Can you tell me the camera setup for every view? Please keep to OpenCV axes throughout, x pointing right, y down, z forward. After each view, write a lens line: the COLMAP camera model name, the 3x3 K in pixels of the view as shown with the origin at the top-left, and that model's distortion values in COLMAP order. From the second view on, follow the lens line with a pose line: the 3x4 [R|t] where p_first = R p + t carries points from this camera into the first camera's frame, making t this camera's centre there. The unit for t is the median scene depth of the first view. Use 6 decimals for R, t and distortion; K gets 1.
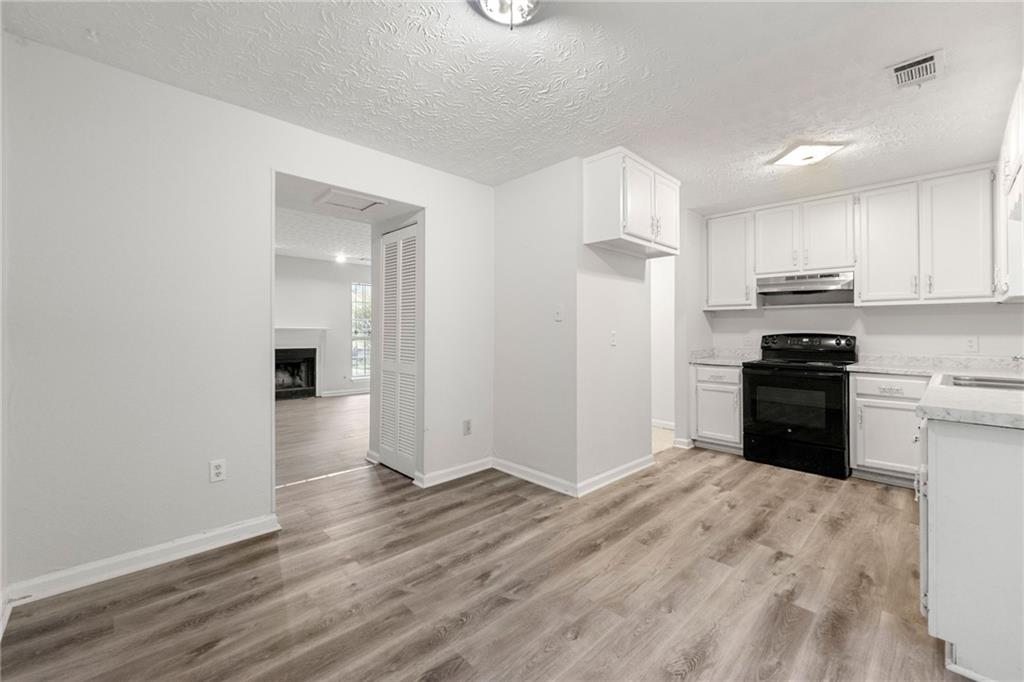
lens RADIAL K [[412.0, 0, 518.5], [0, 412.0, 320.4], [0, 0, 1]] dist [-0.001980, -0.000273]
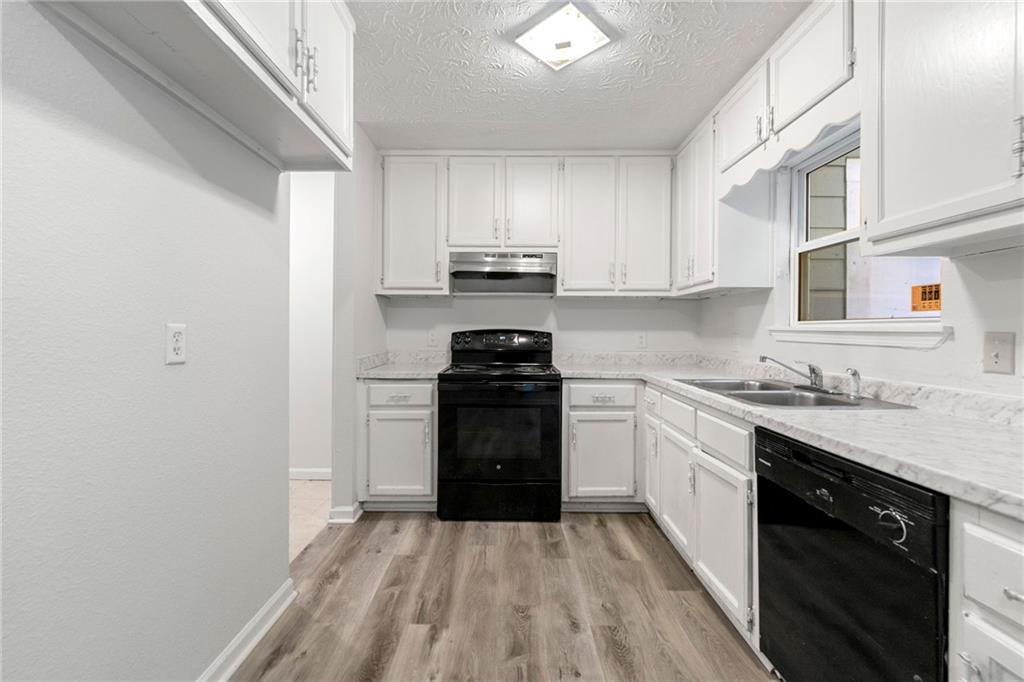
lens RADIAL K [[412.0, 0, 500.2], [0, 412.0, 328.2], [0, 0, 1]] dist [-0.001980, -0.000273]
pose [[0.710749, -0.000135, 0.703446, 0.160977], [-0.018750, 0.999641, 0.019136, 0.015921], [-0.703196, -0.026790, 0.710491, 0.492158]]
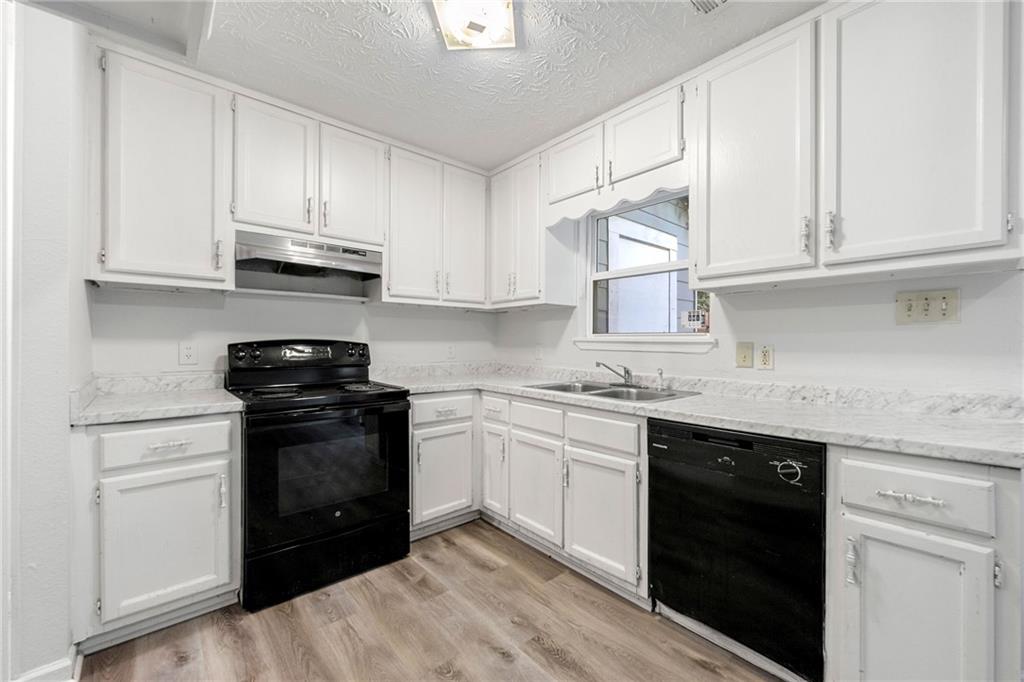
lens RADIAL K [[412.0, 0, 509.3], [0, 412.0, 341.0], [0, 0, 1]] dist [-0.001980, -0.000273]
pose [[0.065407, -0.004995, 0.997846, 0.115895], [-0.030886, 0.999498, 0.007028, 0.022030], [-0.997381, -0.031279, 0.065220, 0.722593]]
